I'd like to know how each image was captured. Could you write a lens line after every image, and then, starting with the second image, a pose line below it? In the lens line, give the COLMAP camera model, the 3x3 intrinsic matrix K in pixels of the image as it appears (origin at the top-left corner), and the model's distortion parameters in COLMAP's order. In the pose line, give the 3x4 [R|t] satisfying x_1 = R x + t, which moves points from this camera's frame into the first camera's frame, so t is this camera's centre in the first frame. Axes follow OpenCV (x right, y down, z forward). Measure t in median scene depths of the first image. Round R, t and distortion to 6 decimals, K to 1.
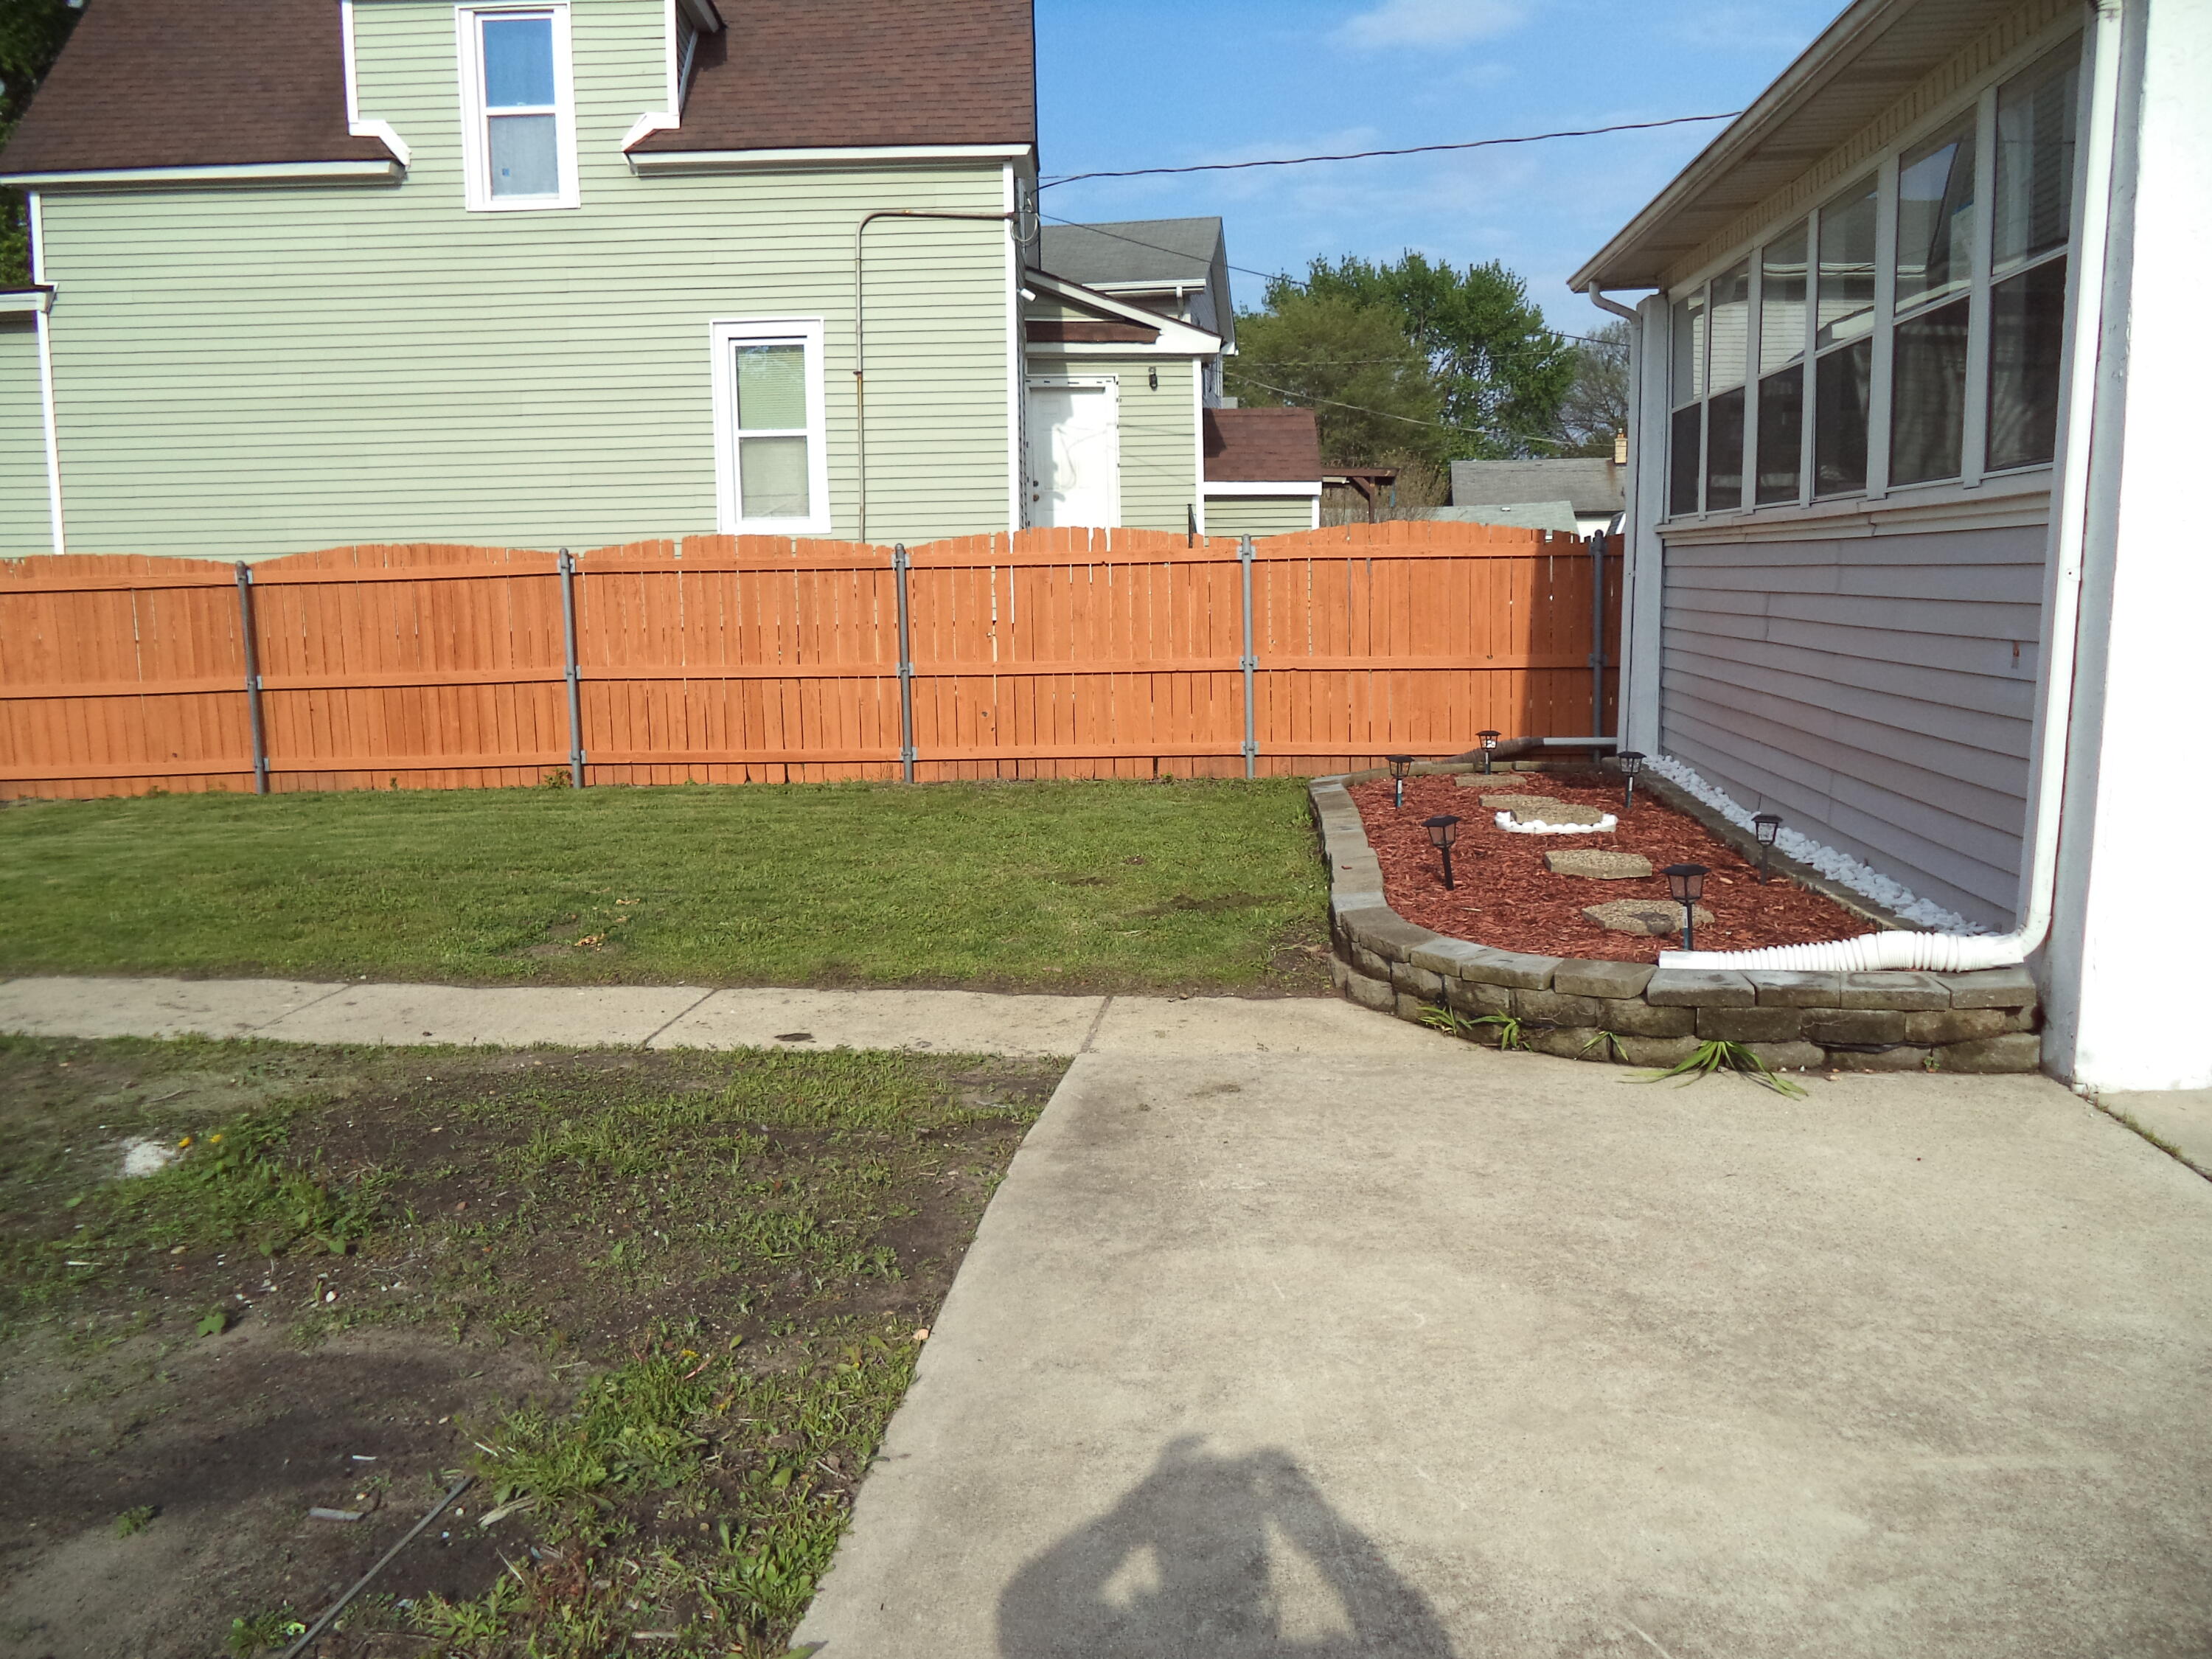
lens RADIAL K [[1761.5, 0, 1106.0], [0, 1761.5, 829.5], [0, 0, 1]] dist [-0.029597, 0.001944]
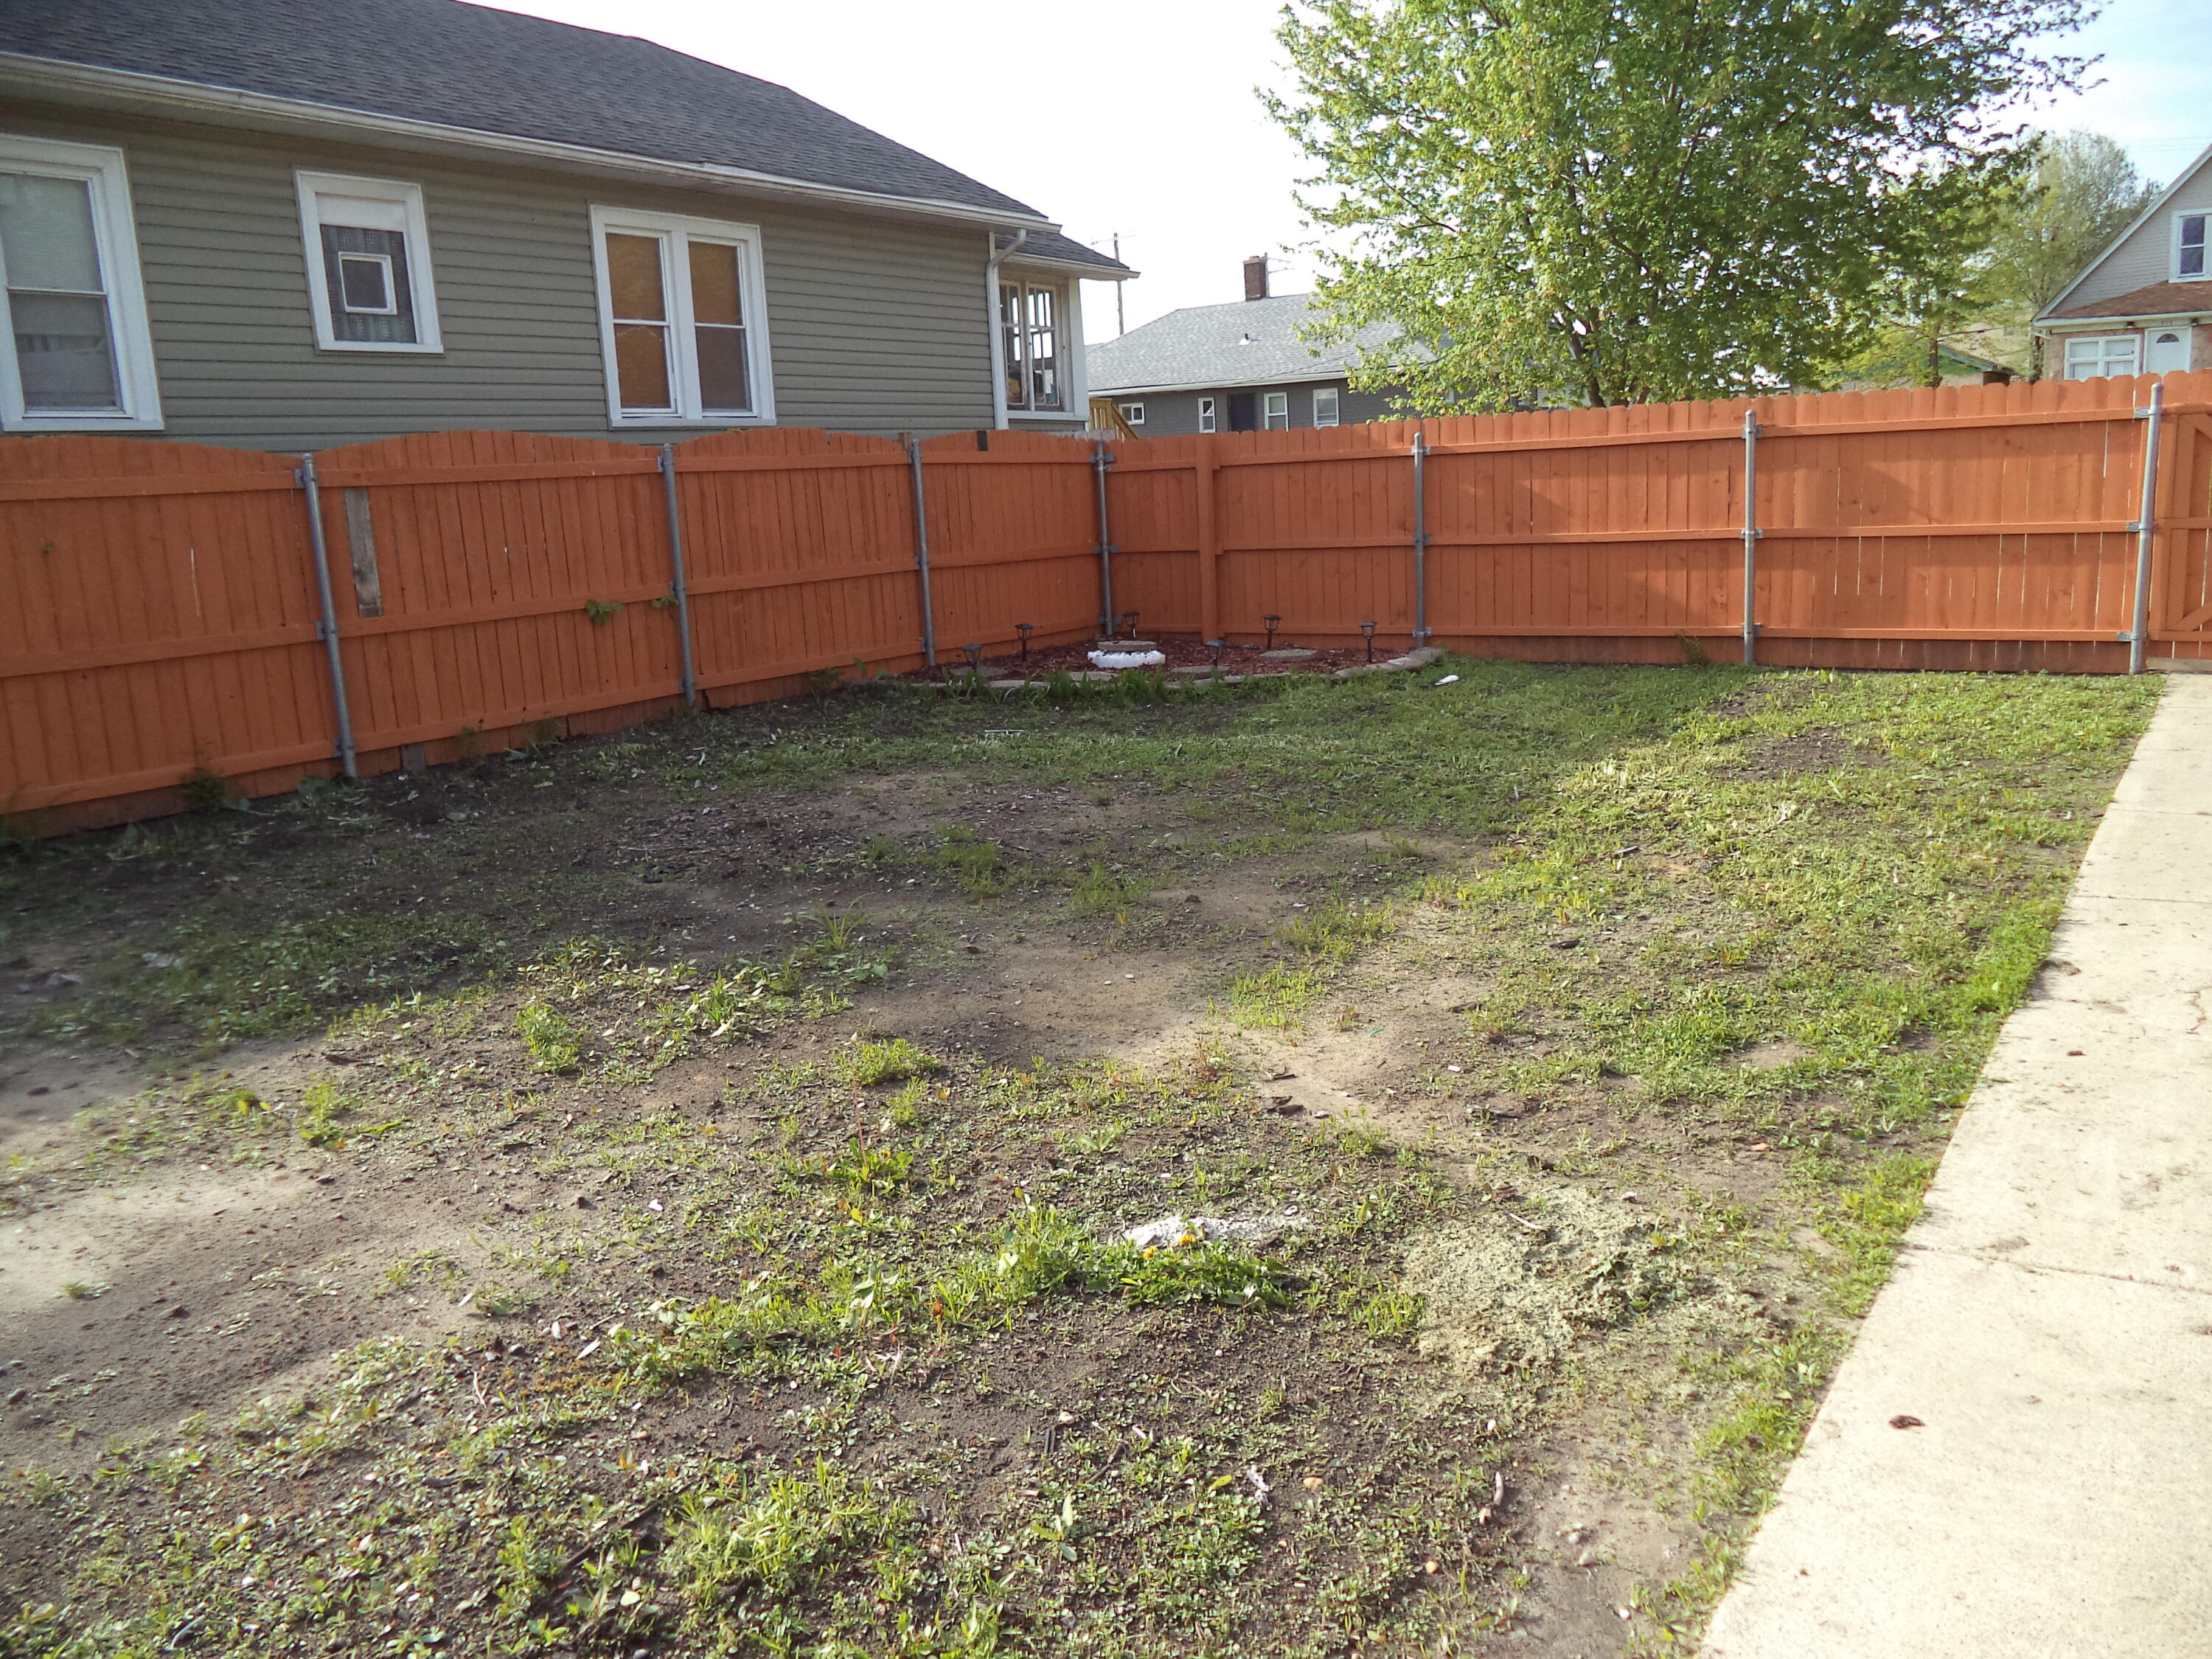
lens RADIAL K [[1765.6, 0, 1106.0], [0, 1765.6, 829.5], [0, 0, 1]] dist [-0.032833, 0.002213]
pose [[-0.432076, 0.217269, -0.875274, 0.028609], [-0.069275, 0.959682, 0.272419, -0.065190], [0.899173, 0.178340, -0.399604, 0.464256]]
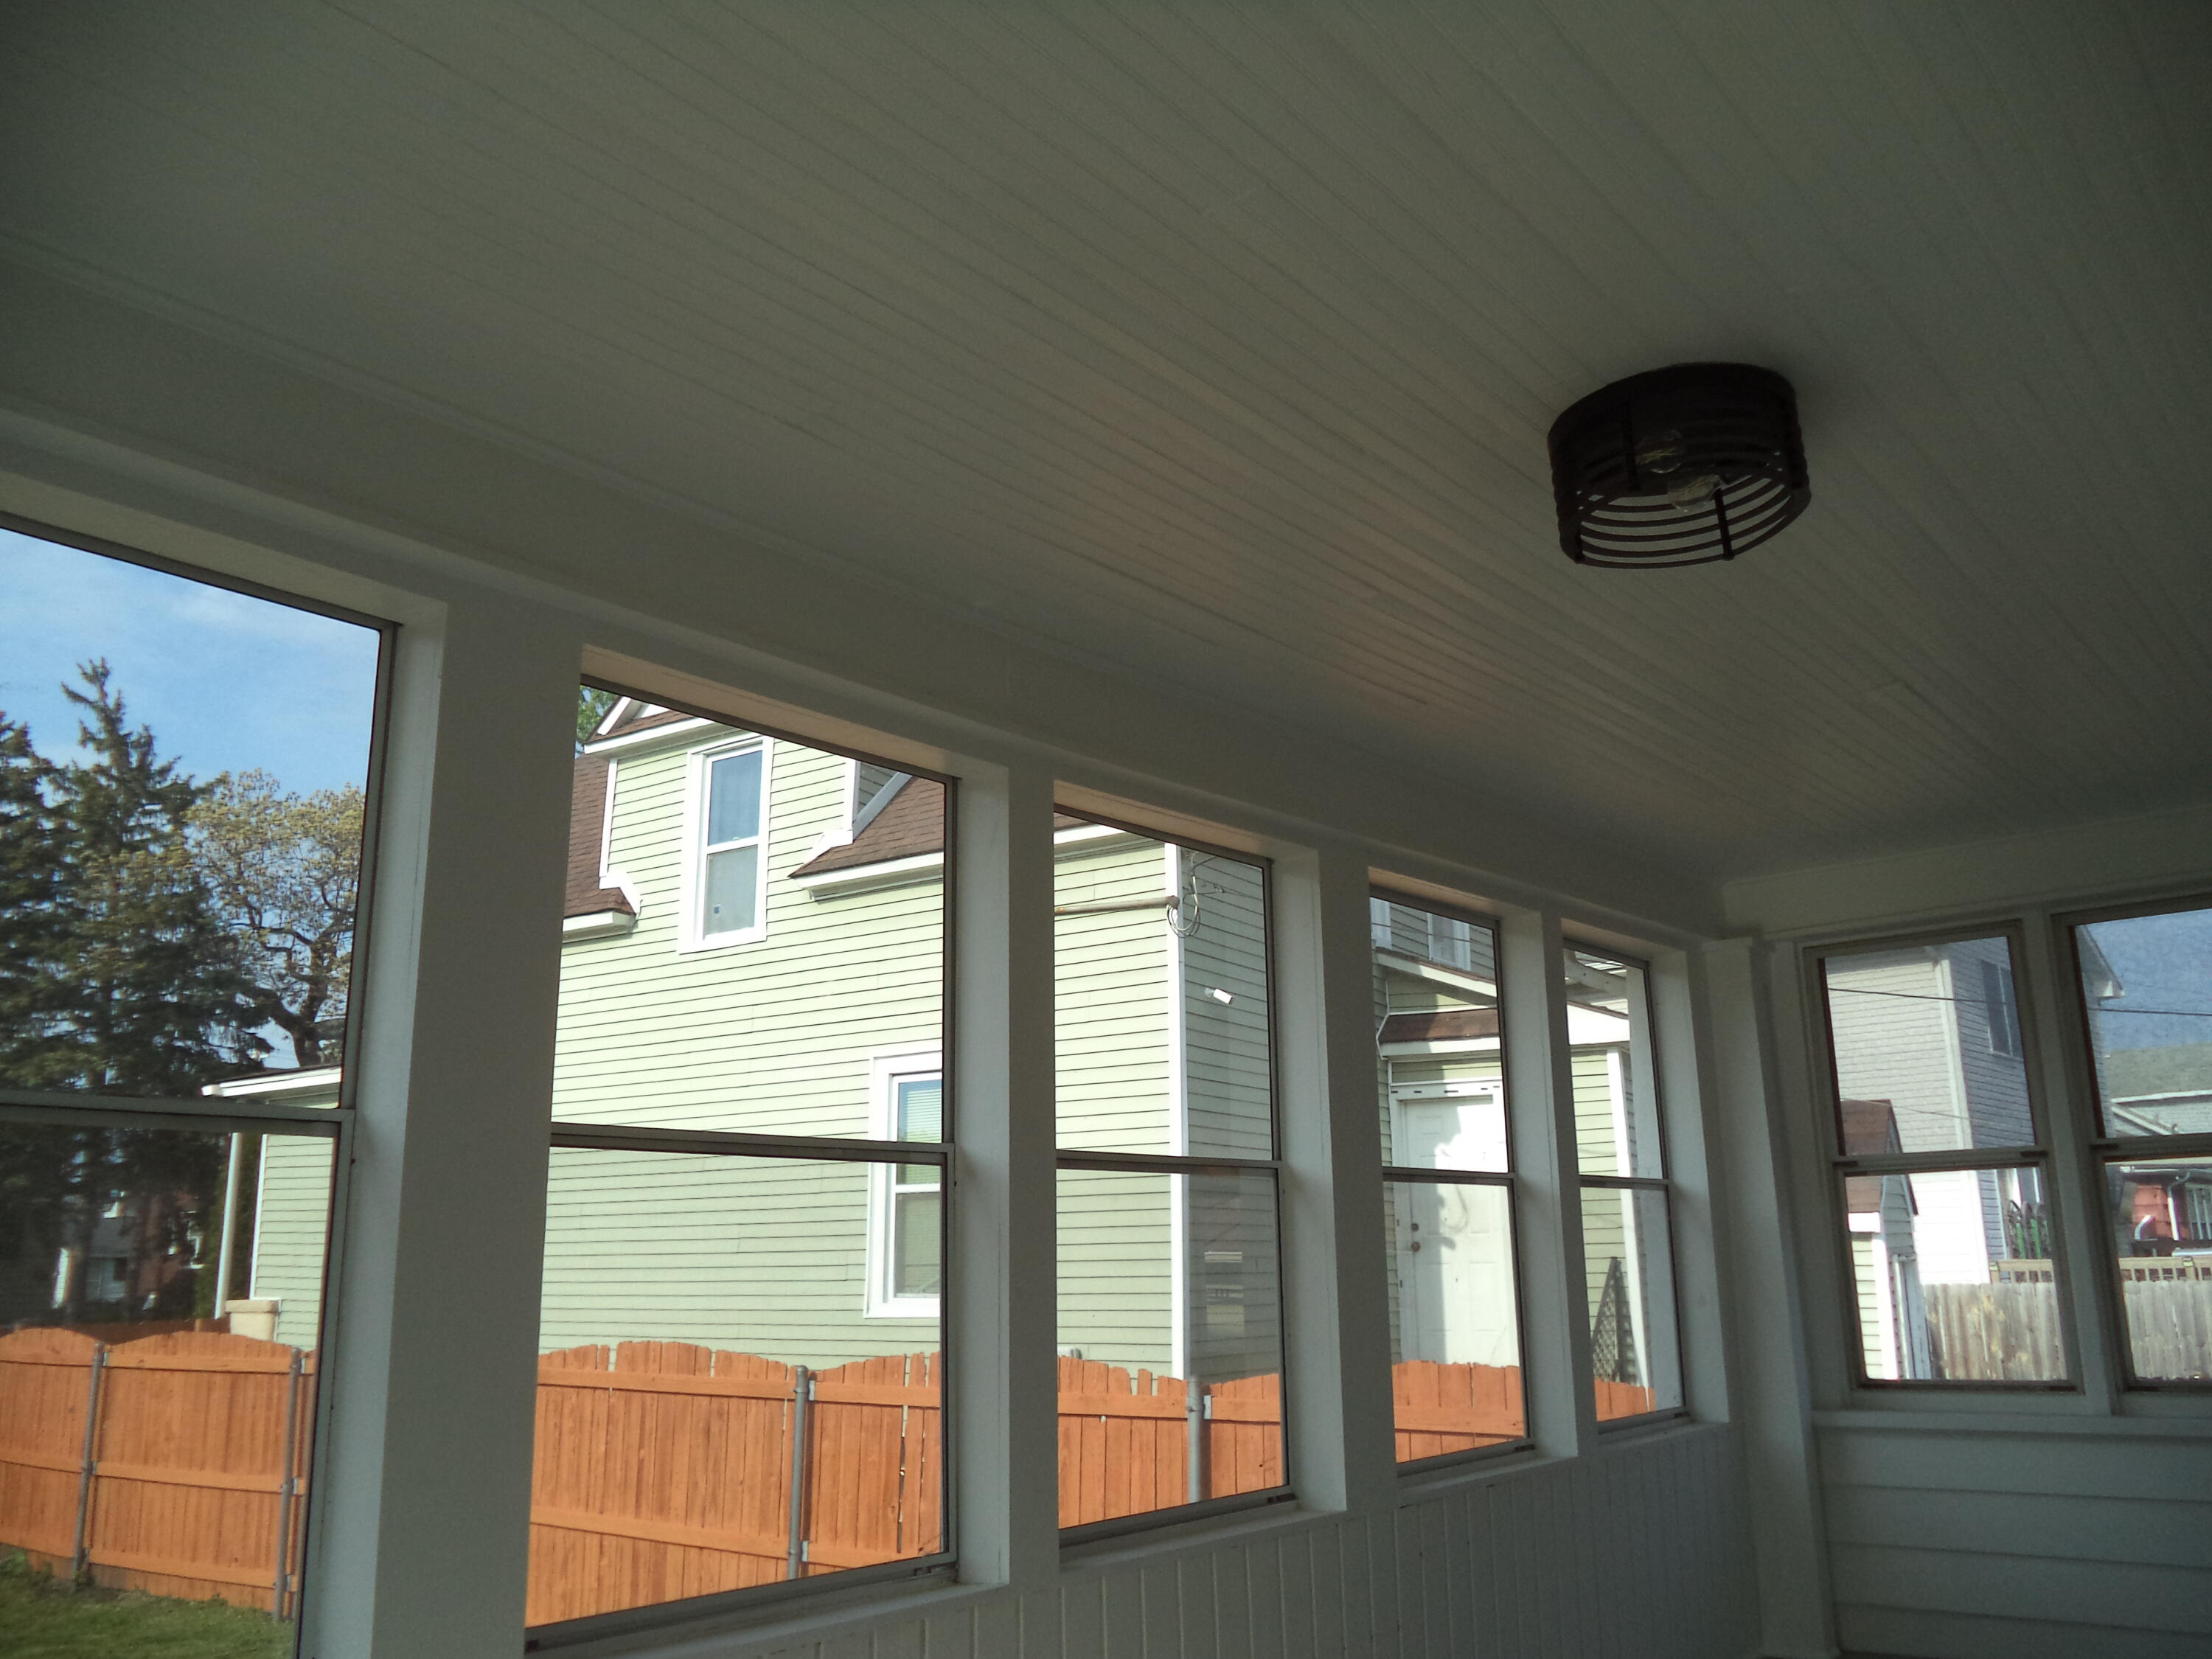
lens RADIAL K [[1765.6, 0, 1106.0], [0, 1765.6, 829.5], [0, 0, 1]] dist [-0.032833, 0.002213]
pose [[0.825487, -0.126488, -0.550066, 0.400973], [-0.081022, 0.937917, -0.337265, -0.133221], [0.558576, 0.322975, 0.763990, 0.440493]]
